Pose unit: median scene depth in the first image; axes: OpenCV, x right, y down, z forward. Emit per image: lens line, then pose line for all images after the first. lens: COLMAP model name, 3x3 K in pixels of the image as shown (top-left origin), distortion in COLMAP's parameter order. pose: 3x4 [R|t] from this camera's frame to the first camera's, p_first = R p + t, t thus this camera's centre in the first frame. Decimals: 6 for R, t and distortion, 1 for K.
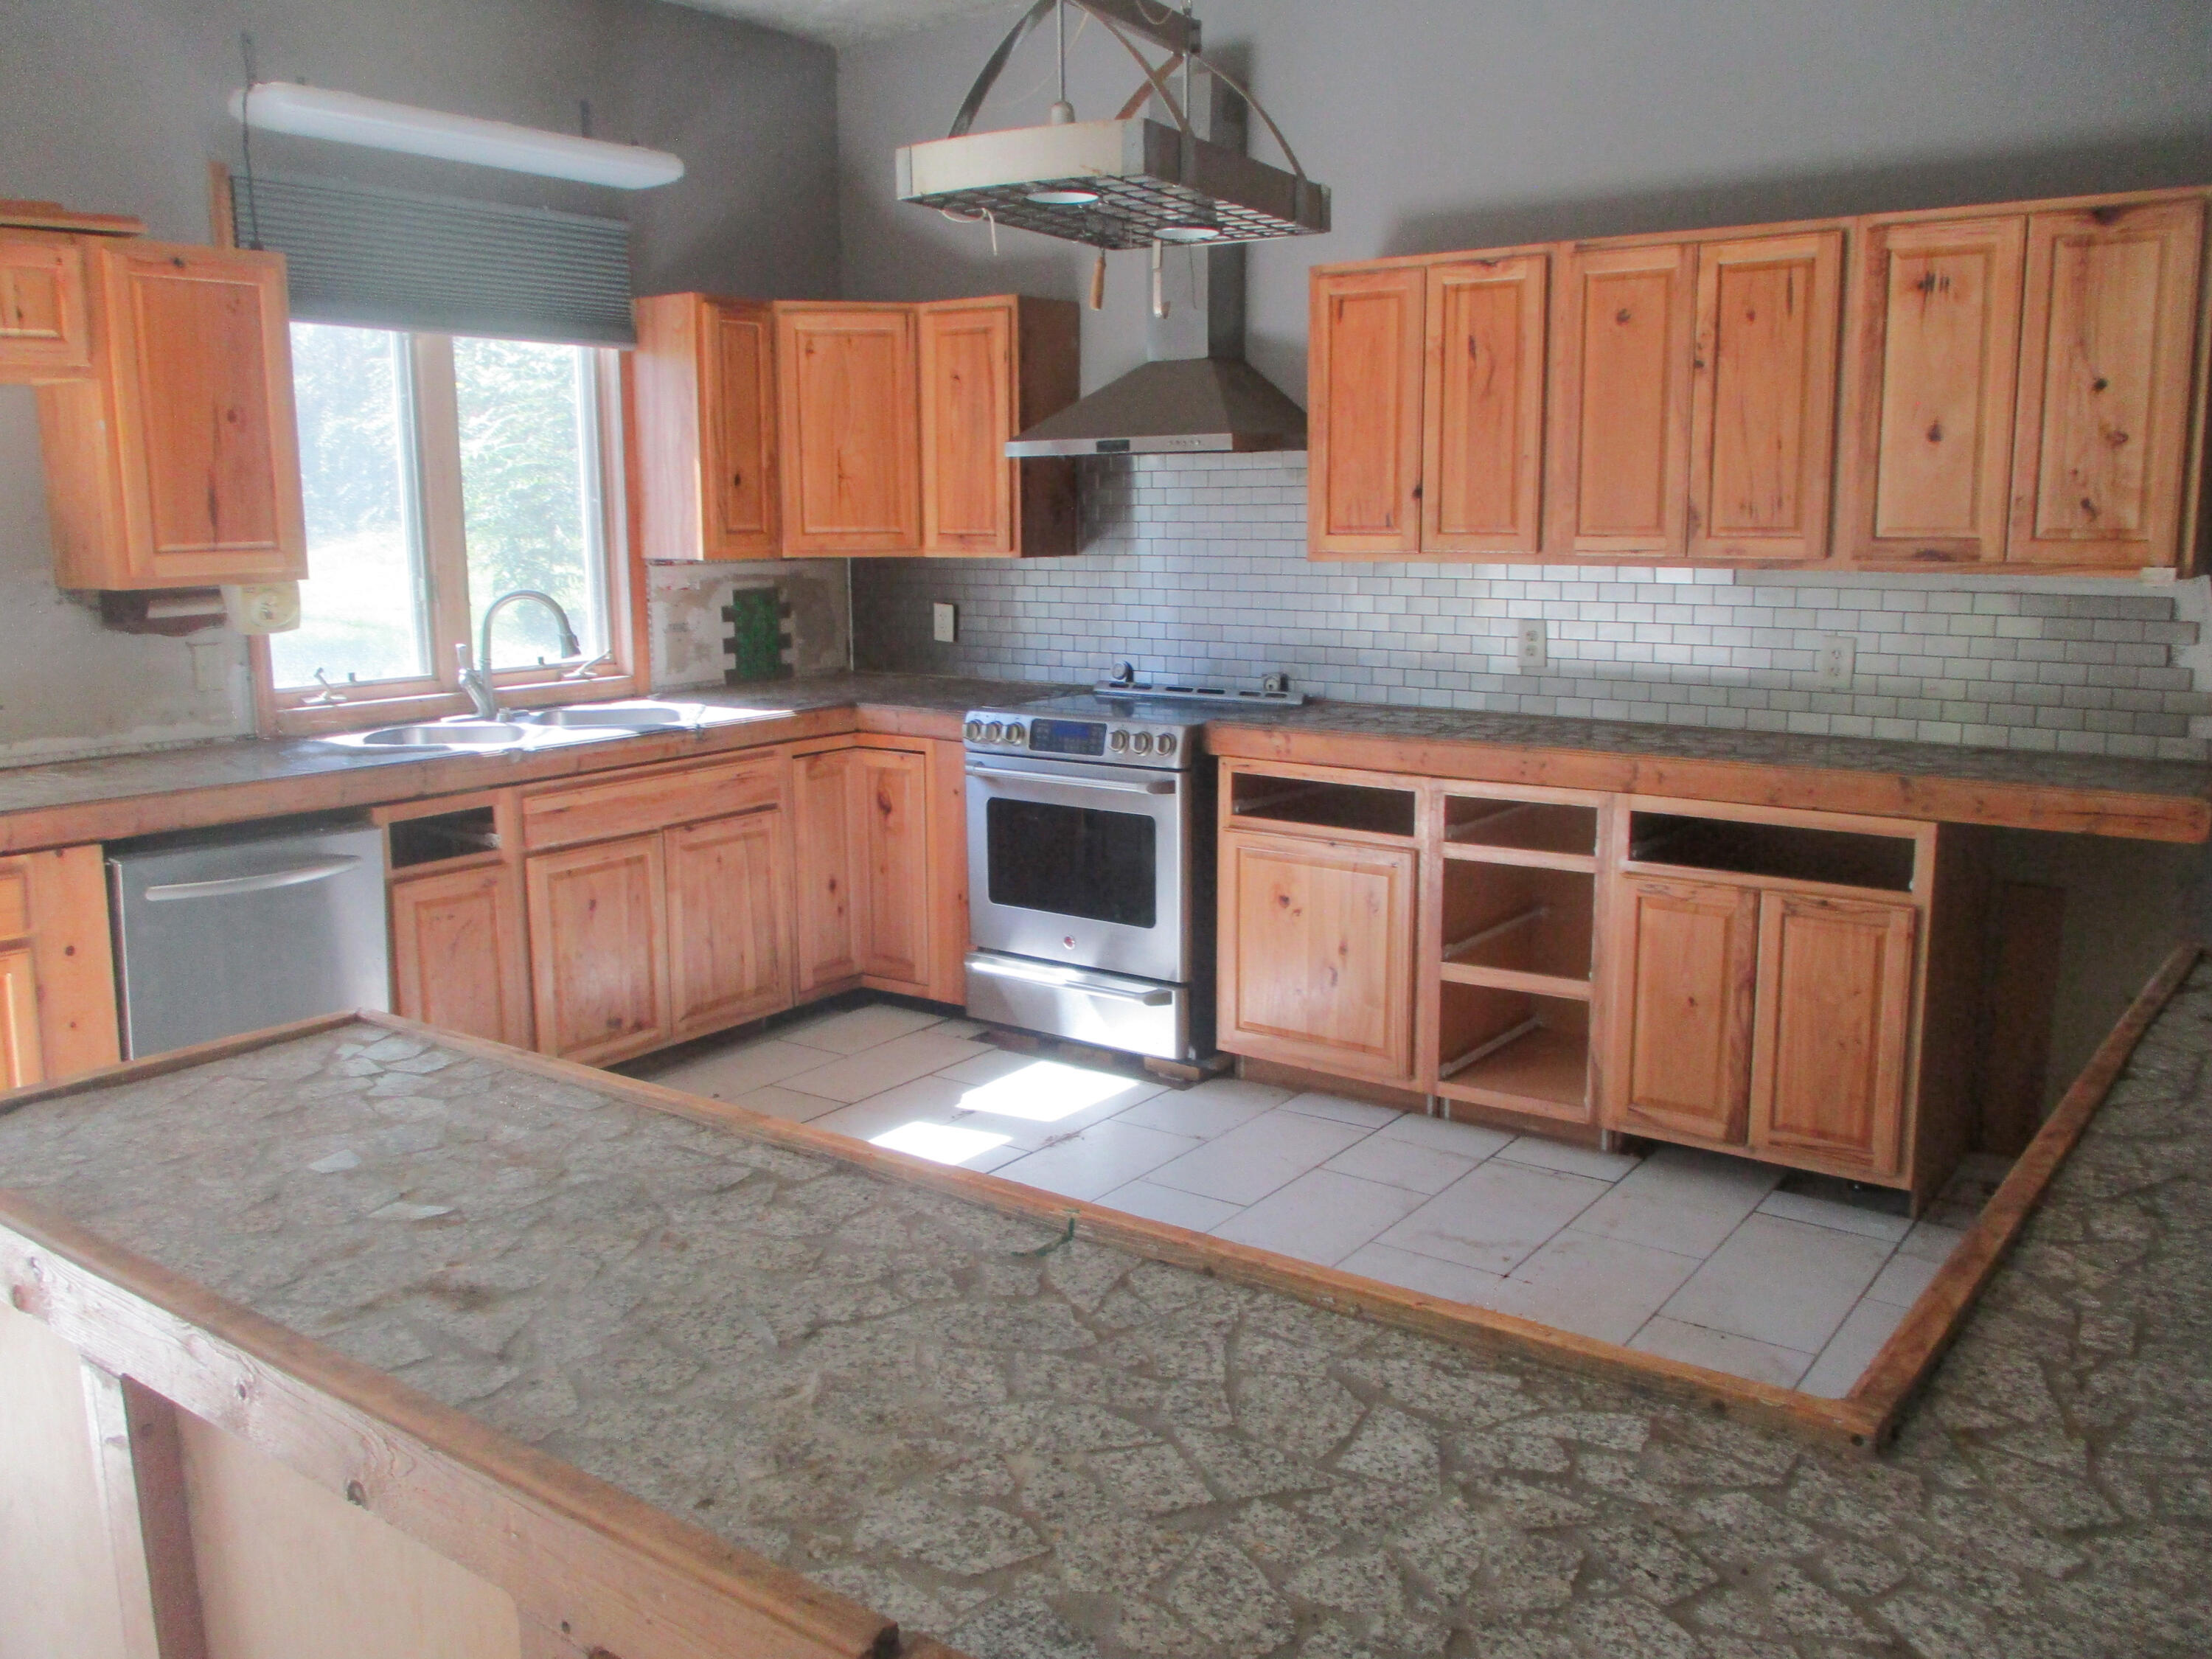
lens RADIAL K [[1813.3, 0, 1106.3], [0, 1813.3, 818.1], [0, 0, 1]] dist [-0.042298, 0.010918]
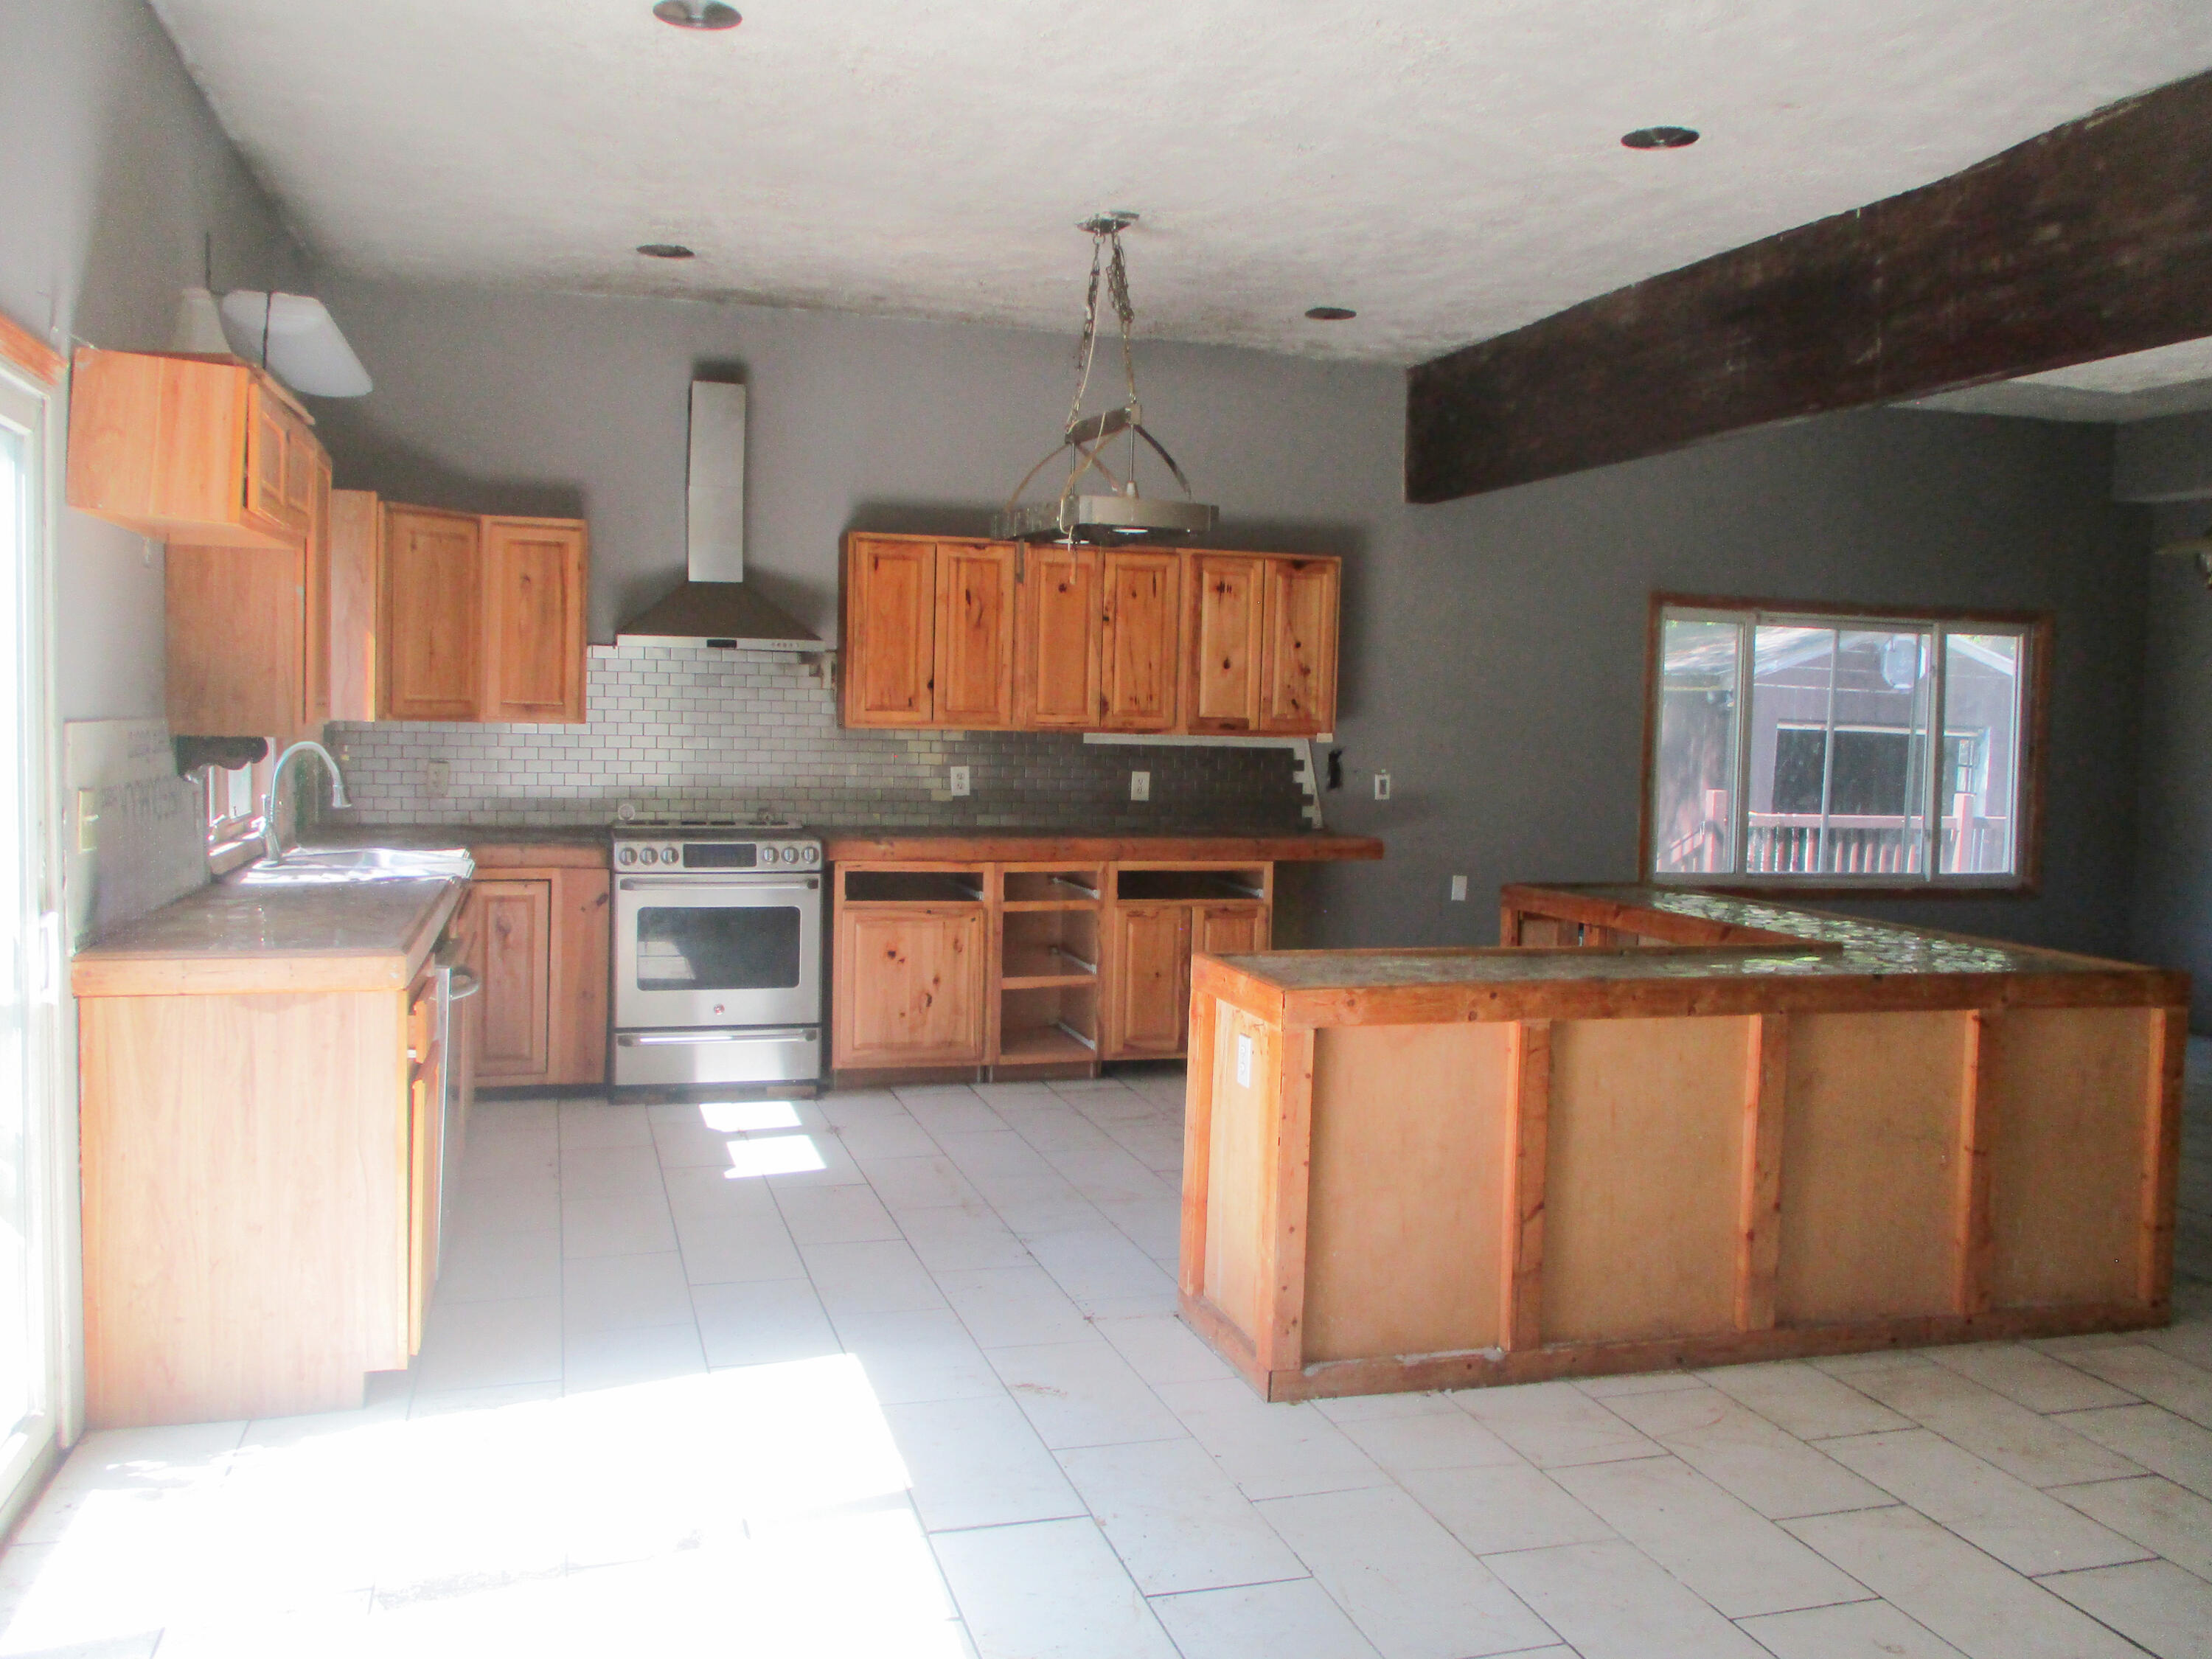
lens RADIAL K [[1813.3, 0, 1105.0], [0, 1813.3, 828.2], [0, 0, 1]] dist [-0.042298, 0.010918]
pose [[0.602973, -0.036641, 0.796920, -1.029266], [0.104930, 0.993909, -0.033695, 0.011862], [-0.790831, 0.103938, 0.603144, -0.049415]]
